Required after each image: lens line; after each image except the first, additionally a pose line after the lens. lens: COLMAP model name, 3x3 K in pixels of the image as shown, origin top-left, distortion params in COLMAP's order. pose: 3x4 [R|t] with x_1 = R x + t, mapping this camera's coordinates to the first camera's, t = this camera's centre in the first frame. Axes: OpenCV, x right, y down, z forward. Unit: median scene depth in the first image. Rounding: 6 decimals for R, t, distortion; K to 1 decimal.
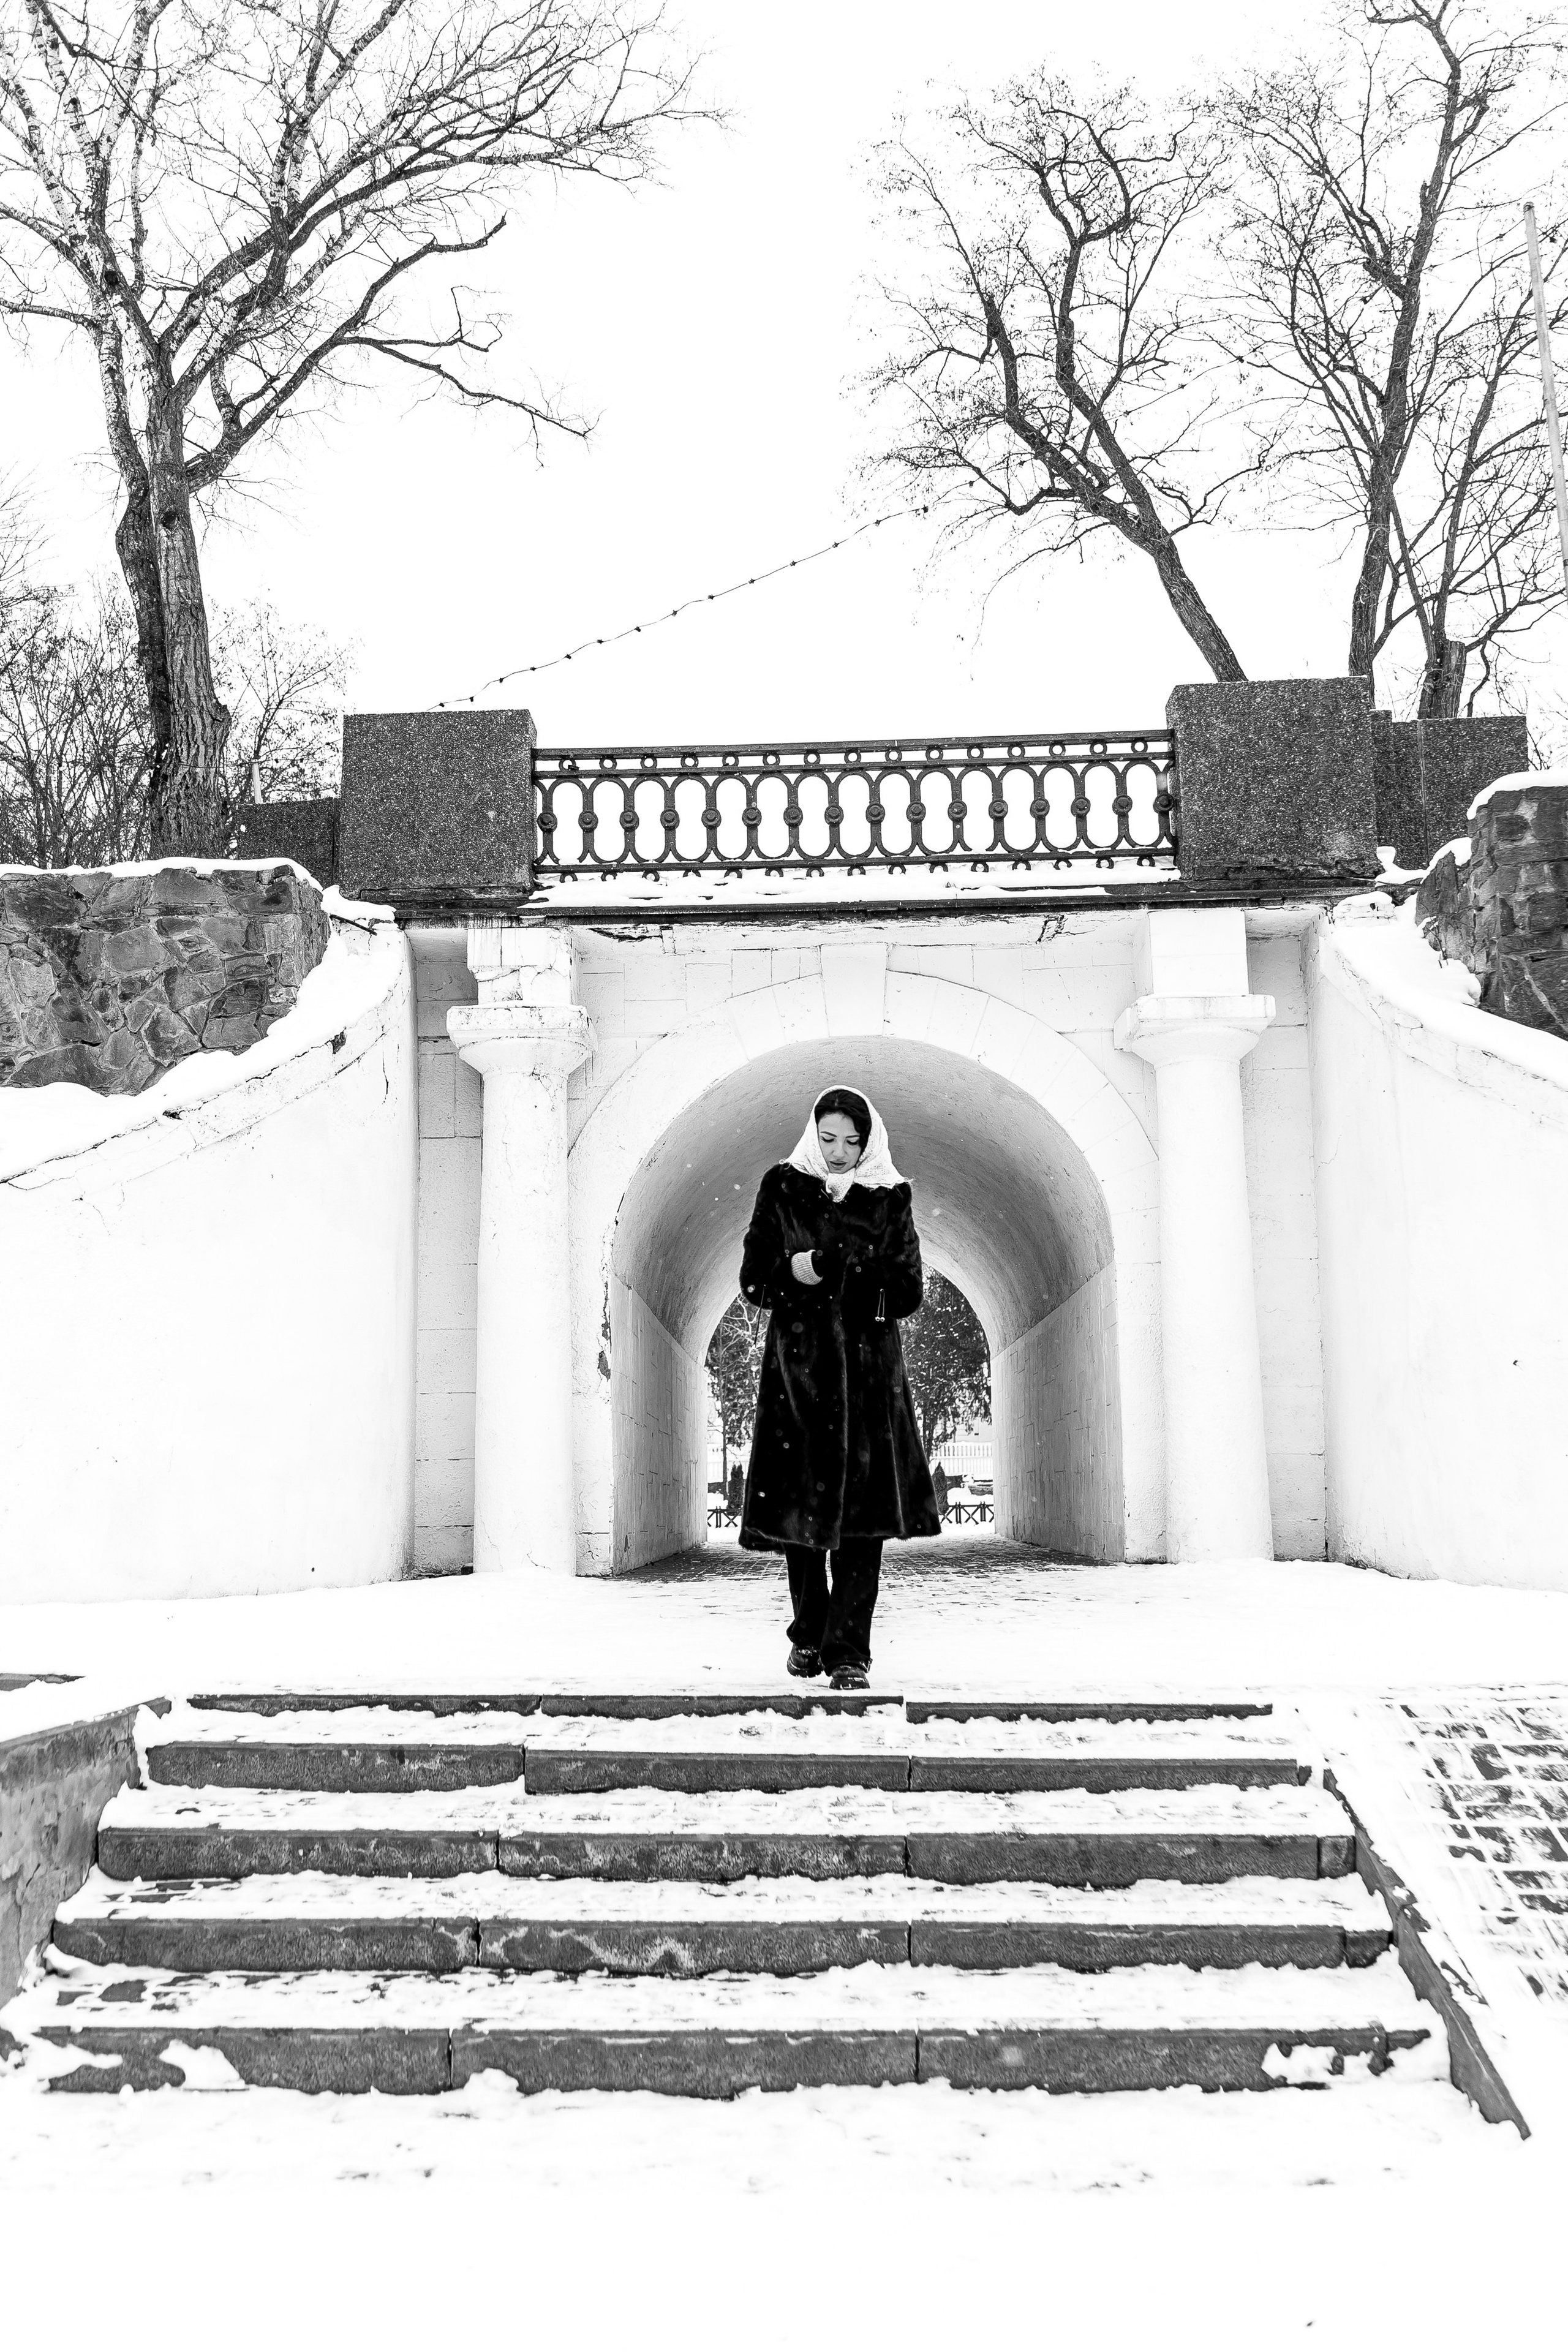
lens RADIAL K [[2056.1, 0, 784.0], [0, 2056.1, 1176.0], [0, 0, 1]] dist [0.065270, 0.000252]
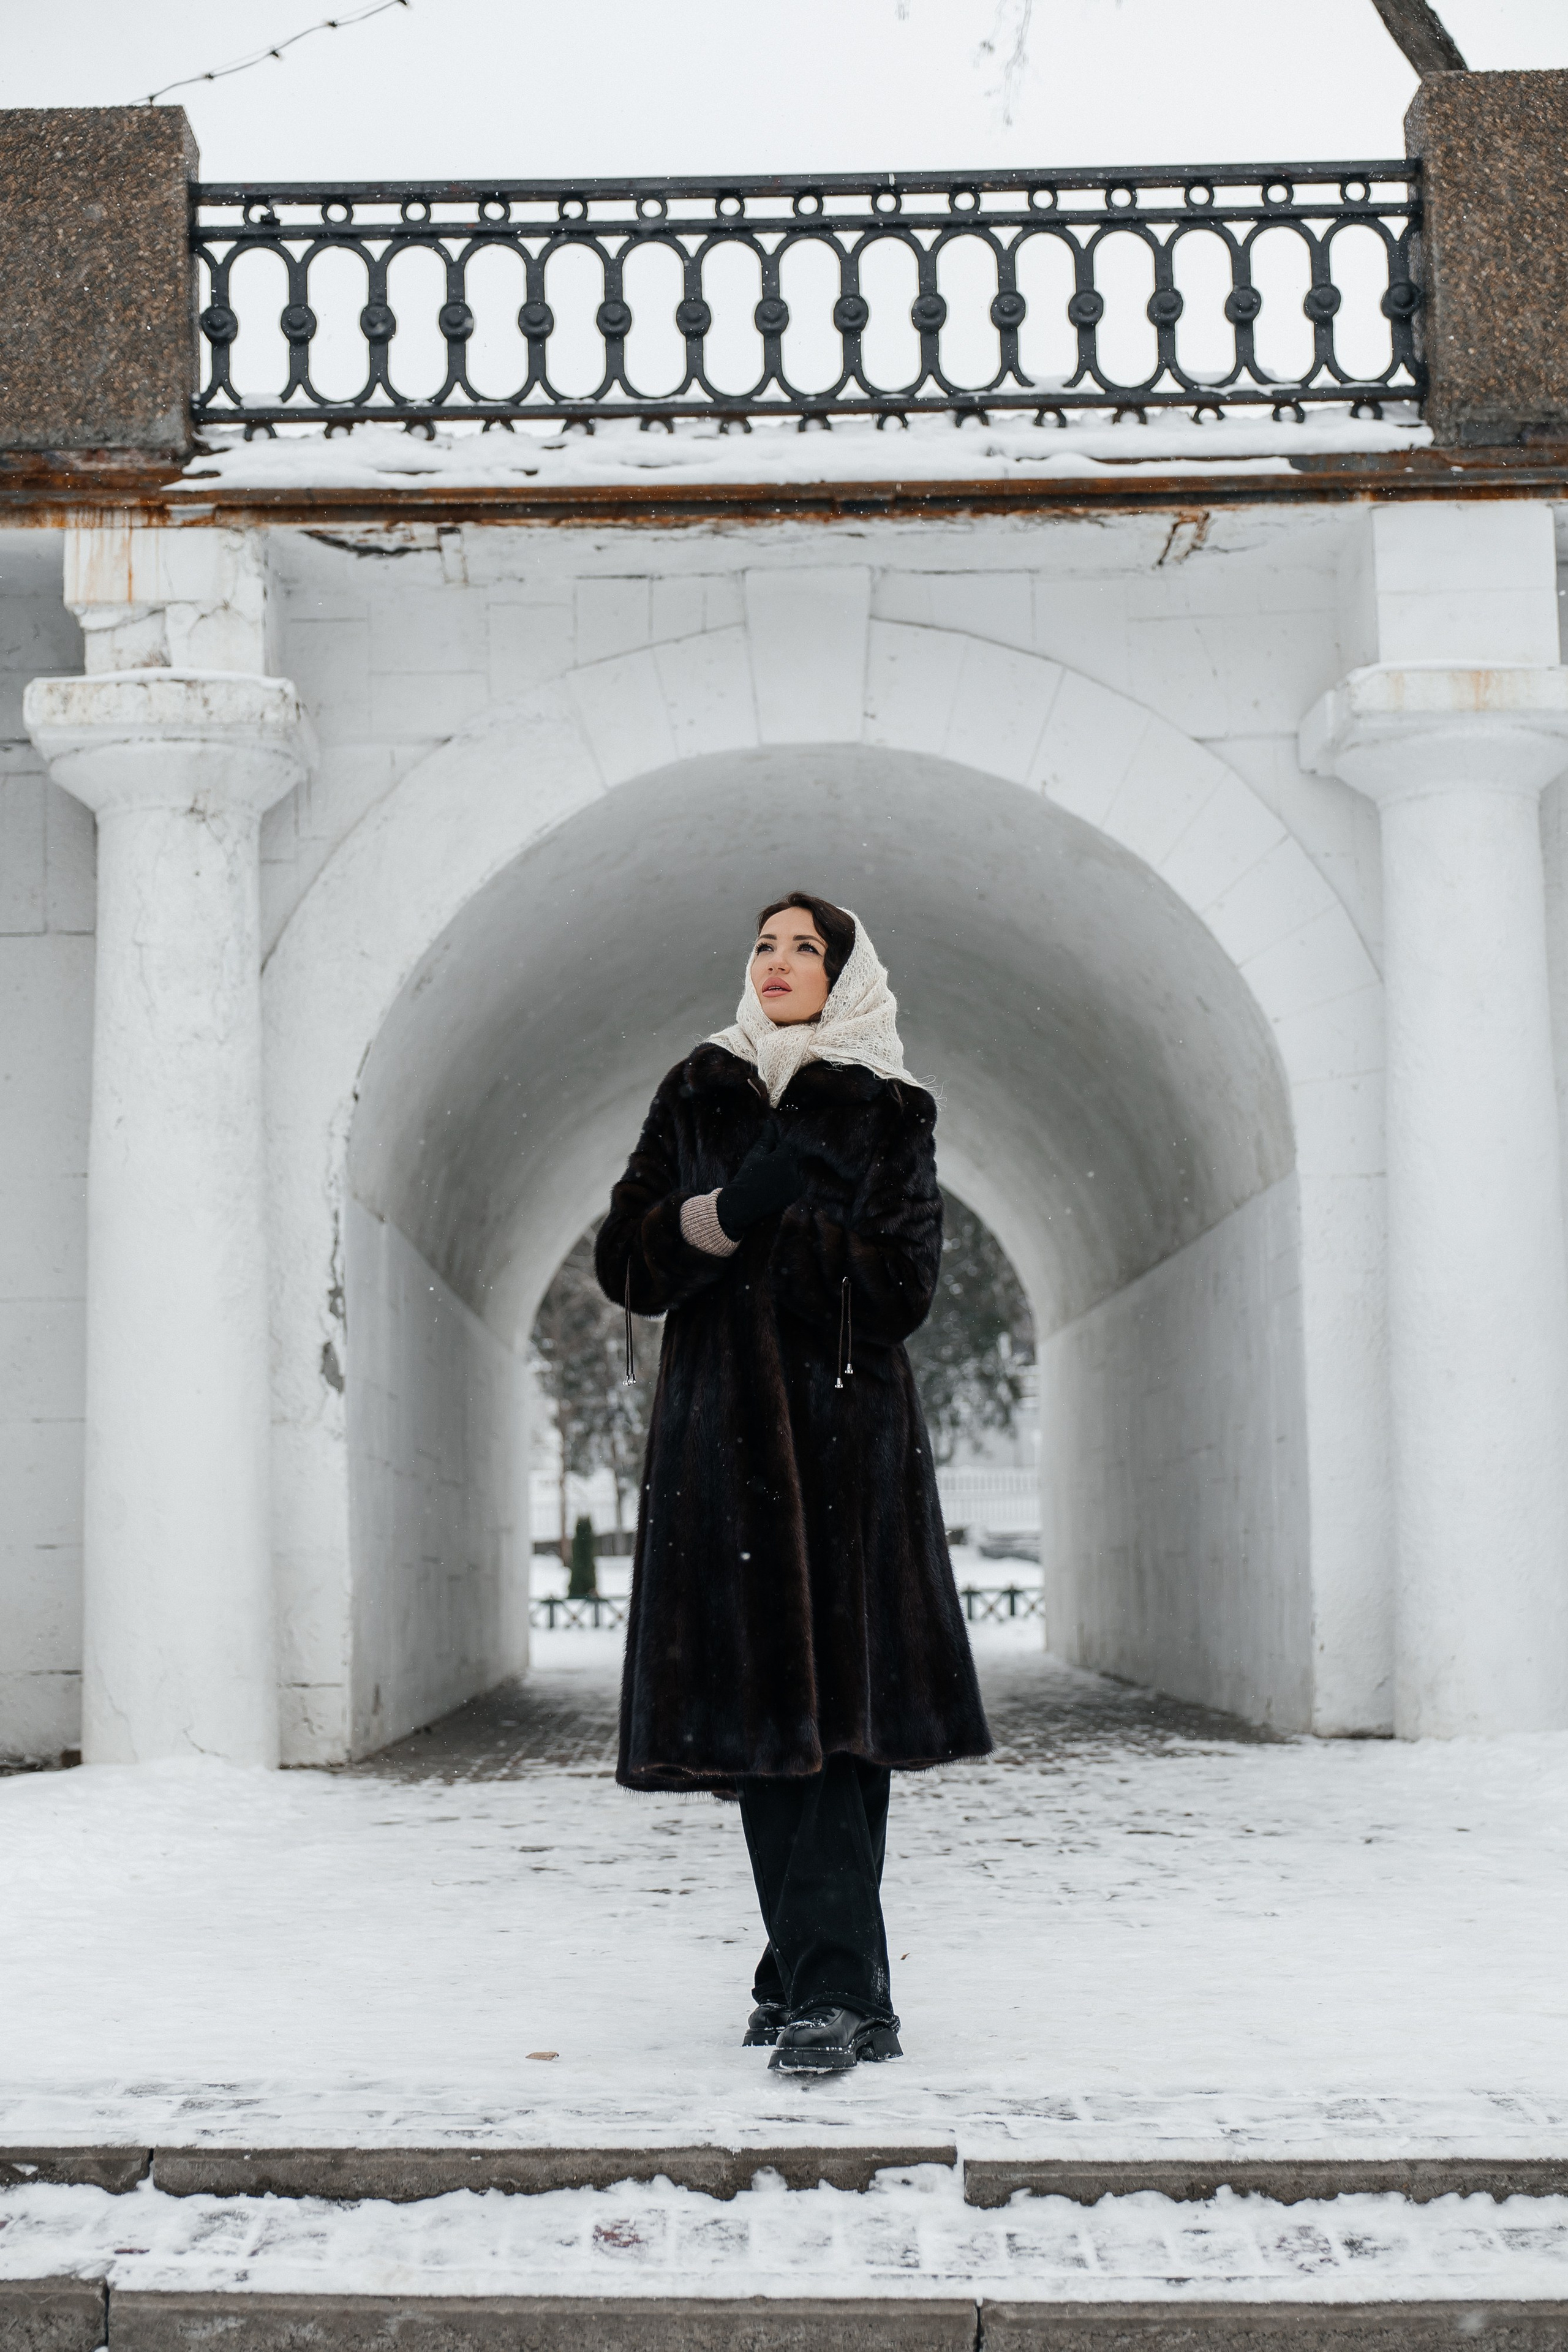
lens RADIAL K [[3445.4, 0, 784.0], [0, 3445.4, 1176.0], [0, 0, 1]] dist [-0.031891, -0.118197]
pose [[0.999371, 0.001185, 0.035448, -0.003256], [-0.002794, 0.998966, 0.045367, 0.002708], [-0.035357, -0.045437, 0.998341, 0.123260]]
